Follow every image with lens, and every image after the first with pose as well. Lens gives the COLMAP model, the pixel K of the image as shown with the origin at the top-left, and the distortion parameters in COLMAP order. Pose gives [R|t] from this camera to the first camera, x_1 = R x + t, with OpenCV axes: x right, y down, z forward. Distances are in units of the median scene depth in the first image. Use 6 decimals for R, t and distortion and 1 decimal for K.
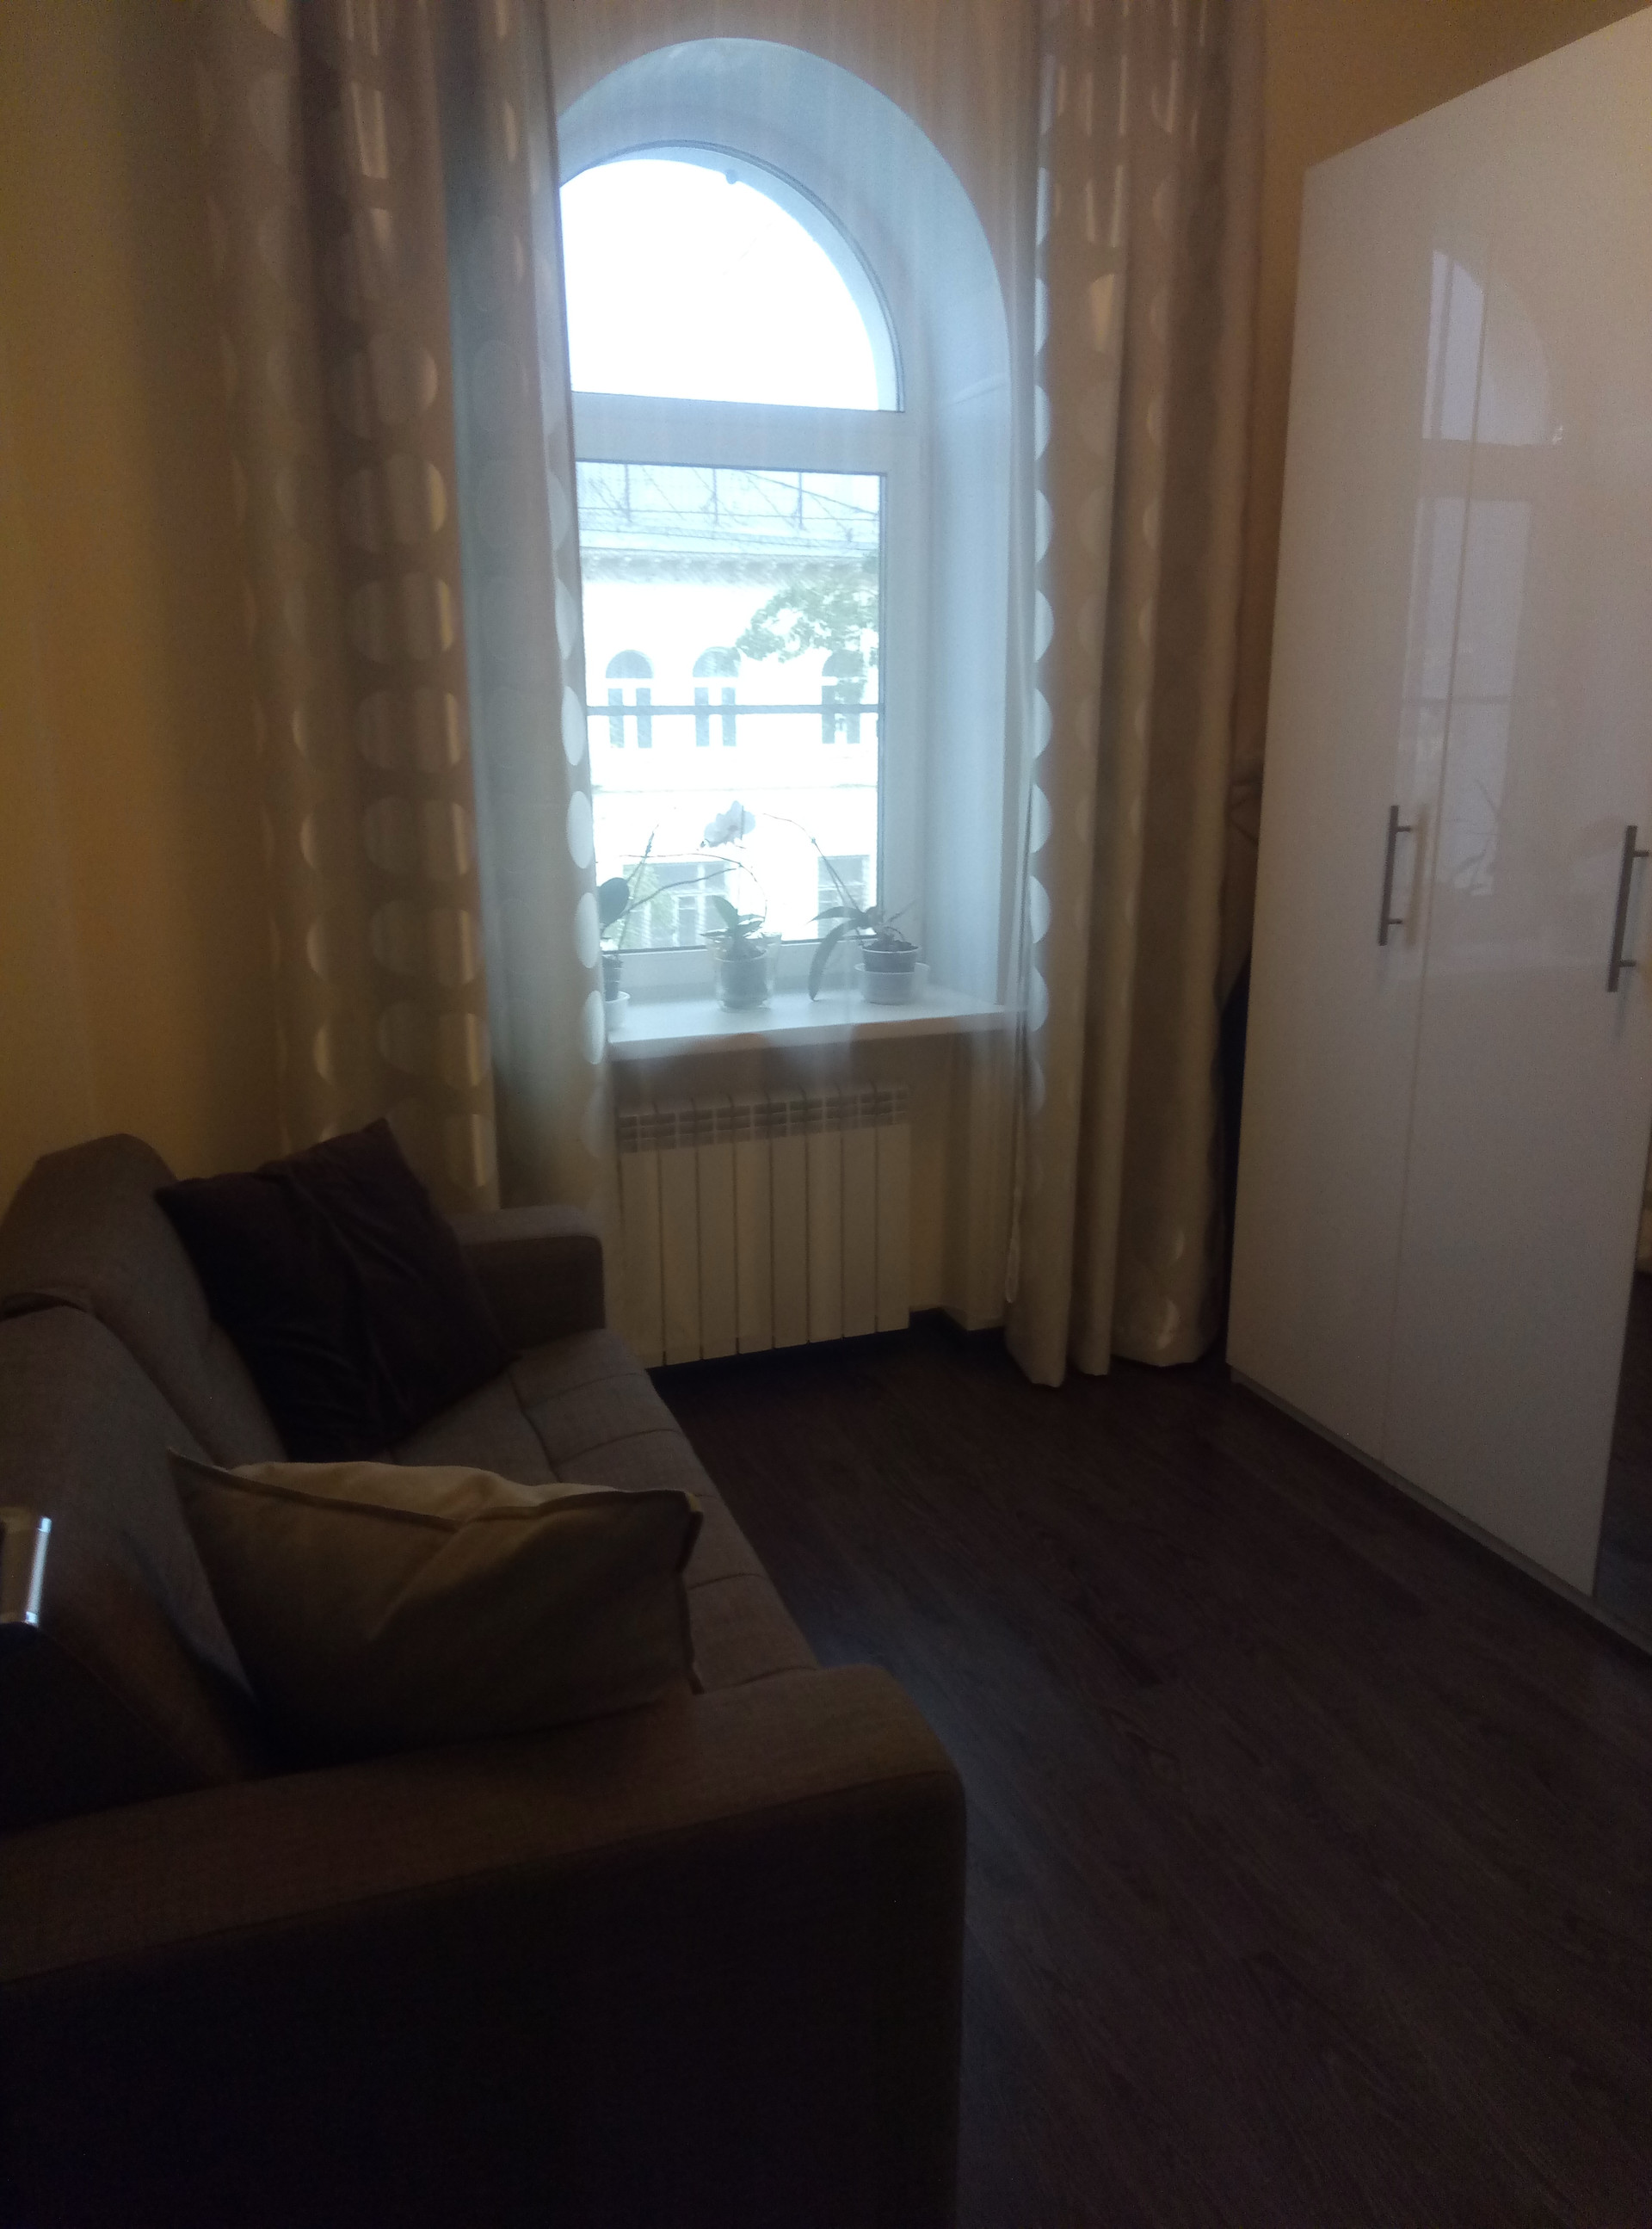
lens RADIAL K [[1609.6, 0, 838.8], [0, 1609.6, 1097.6], [0, 0, 1]] dist [0.037824, -0.021154]
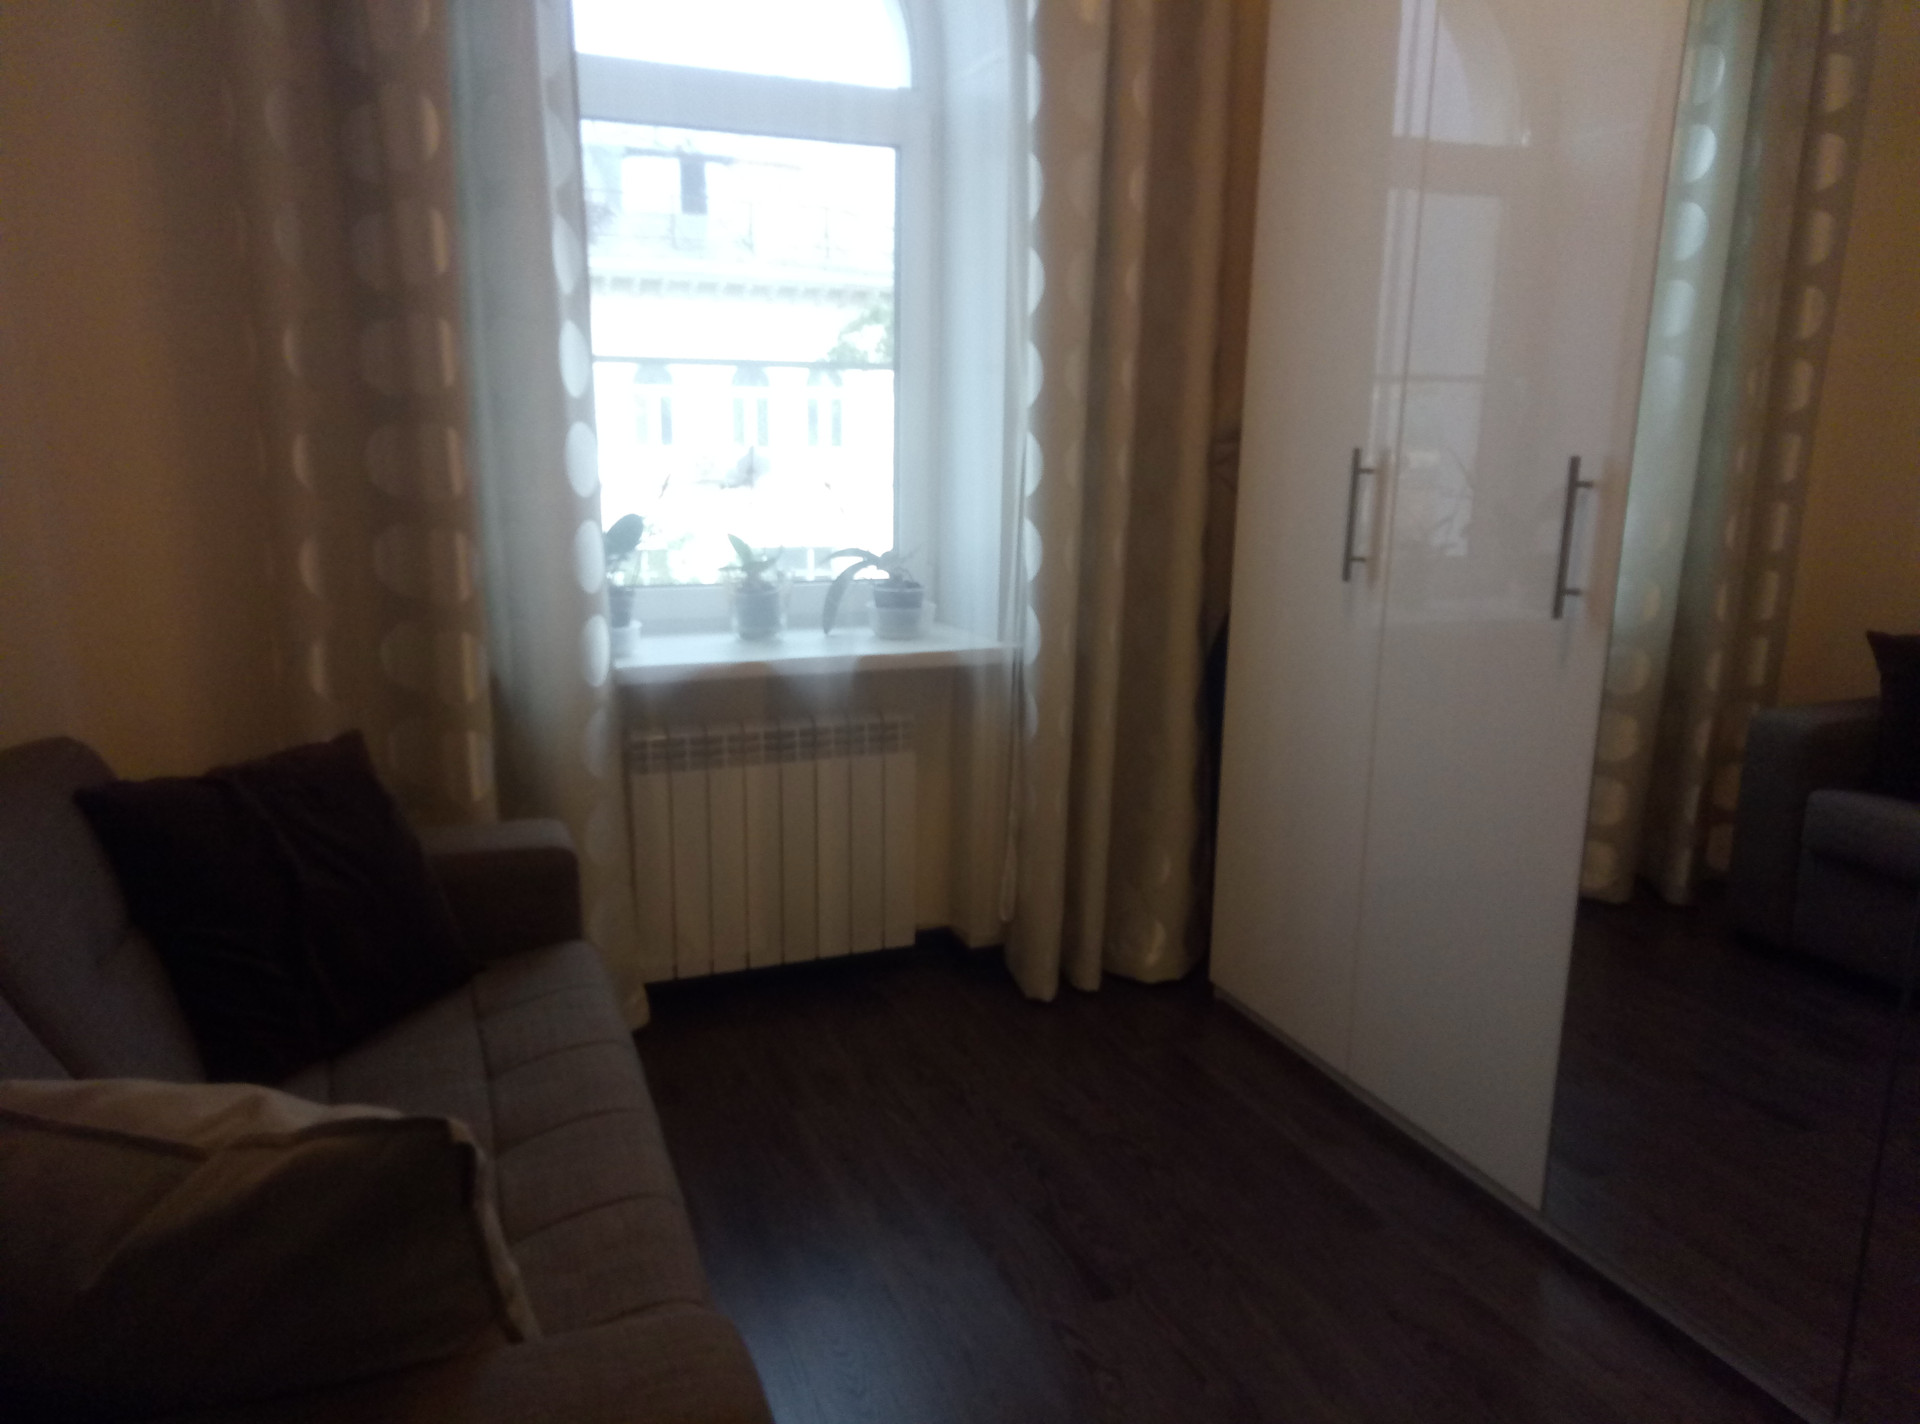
lens RADIAL K [[1386.6, 0, 954.0], [0, 1386.6, 714.5], [0, 0, 1]] dist [0.037824, -0.021154]
pose [[0.999738, 0.012538, 0.019151, 0.058535], [-0.012032, 0.999581, -0.026316, 0.017255], [-0.019473, 0.026079, 0.999470, 0.092961]]
